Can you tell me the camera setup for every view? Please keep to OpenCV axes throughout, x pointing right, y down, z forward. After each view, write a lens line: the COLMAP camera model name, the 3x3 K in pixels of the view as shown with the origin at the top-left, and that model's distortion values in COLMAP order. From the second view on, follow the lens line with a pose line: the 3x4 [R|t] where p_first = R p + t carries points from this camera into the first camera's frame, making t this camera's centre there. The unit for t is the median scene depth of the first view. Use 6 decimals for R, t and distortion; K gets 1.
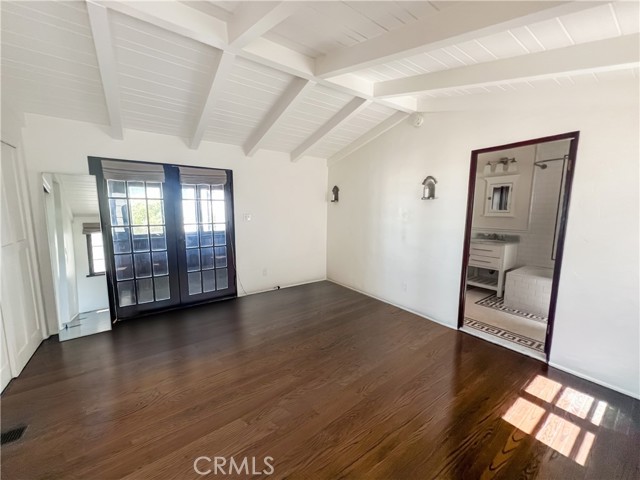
lens RADIAL K [[252.2, 0, 320.0], [0, 252.2, 240.0], [0, 0, 1]] dist [-0.000084, -0.000058]
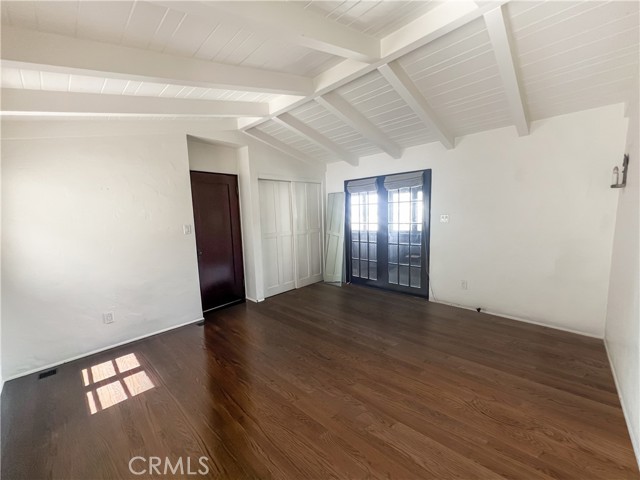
lens RADIAL K [[257.5, 0, 320.0], [0, 257.5, 240.0], [0, 0, 1]] dist [0.021975, 0.000078]
pose [[0.181272, 0.094633, -0.978869, 0.582428], [-0.085507, 0.993106, 0.080175, -0.051047], [0.979709, 0.069167, 0.188114, 0.423908]]
